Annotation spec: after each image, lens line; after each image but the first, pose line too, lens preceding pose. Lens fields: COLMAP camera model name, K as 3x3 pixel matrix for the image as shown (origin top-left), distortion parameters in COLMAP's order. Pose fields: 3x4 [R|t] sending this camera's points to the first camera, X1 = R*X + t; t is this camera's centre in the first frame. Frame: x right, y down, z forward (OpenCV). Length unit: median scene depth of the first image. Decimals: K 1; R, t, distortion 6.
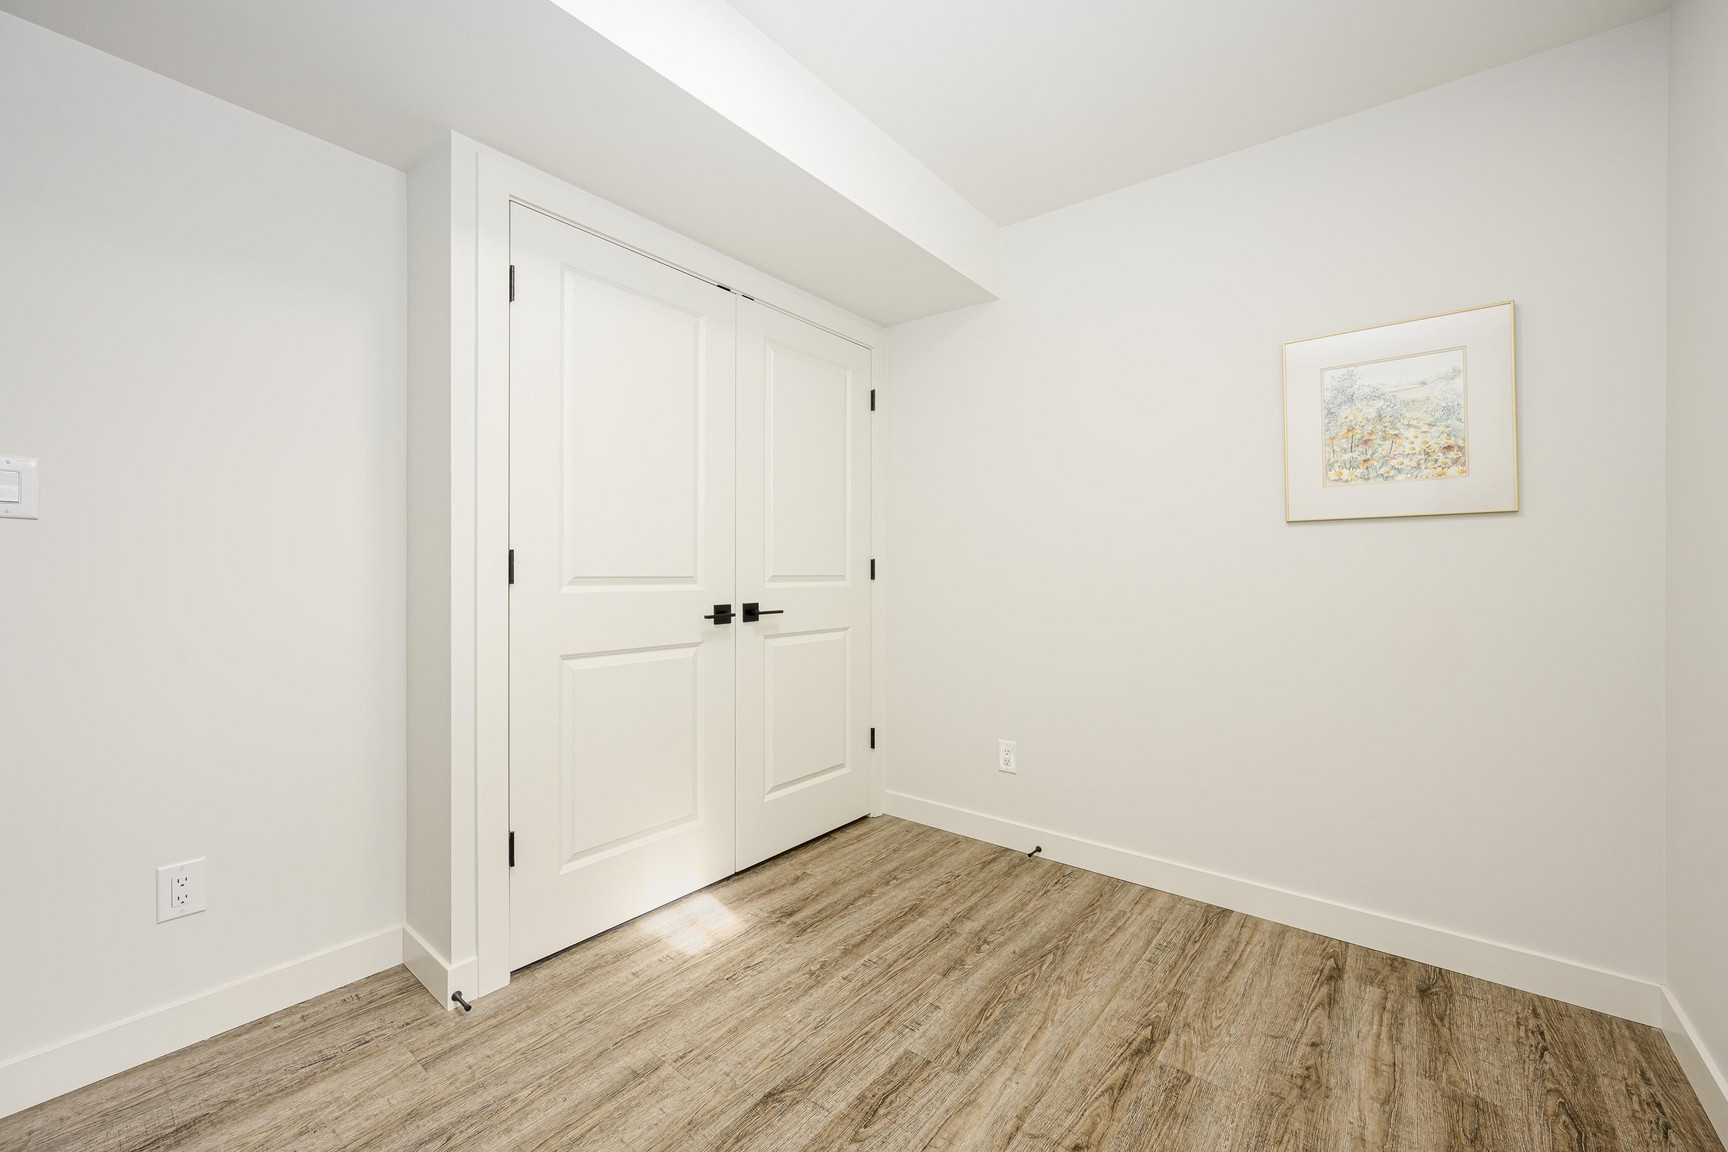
lens RADIAL K [[683.3, 0, 875.7], [0, 683.3, 574.6], [0, 0, 1]] dist [-0.003041, 0.000313]
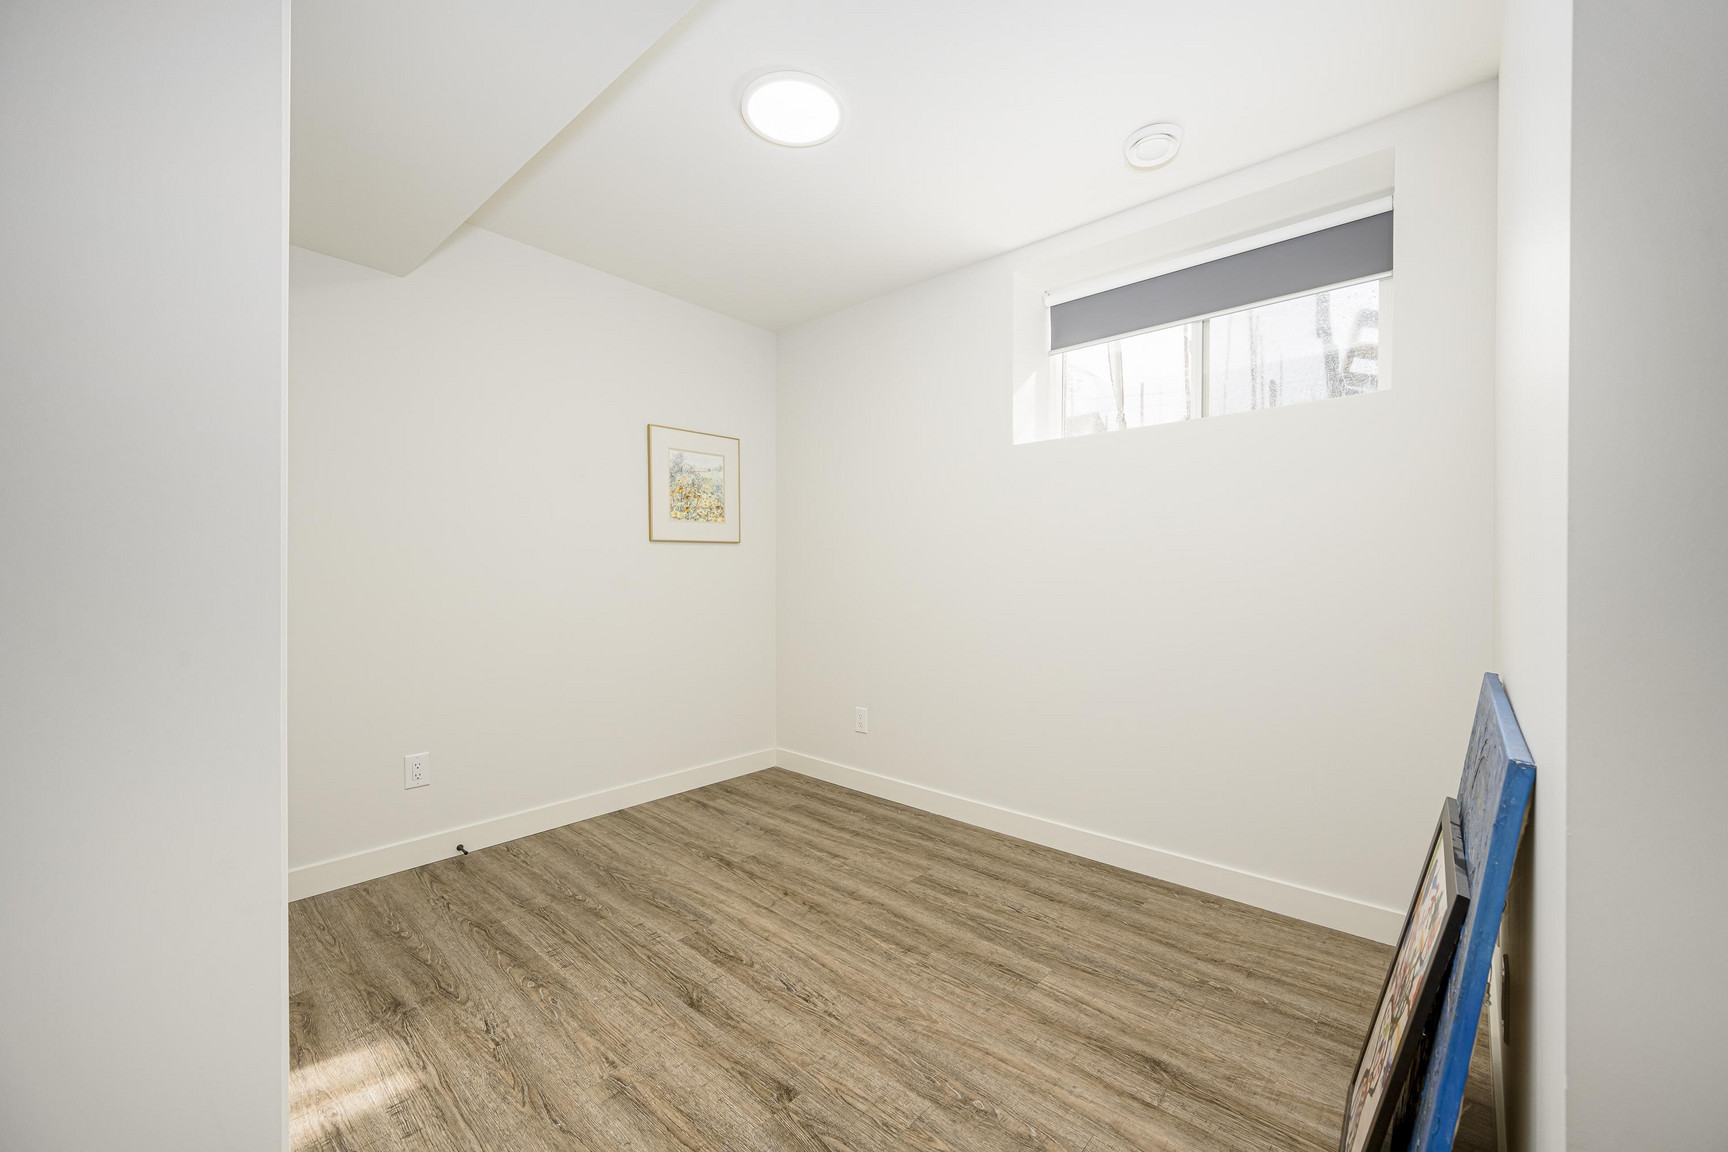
lens RADIAL K [[683.3, 0, 875.7], [0, 683.3, 574.6], [0, 0, 1]] dist [-0.003041, 0.000313]
pose [[0.052705, -0.009315, 0.998567, -1.004173], [0.005224, 0.999945, 0.009052, -0.012418], [-0.998596, 0.004739, 0.052751, 0.447187]]
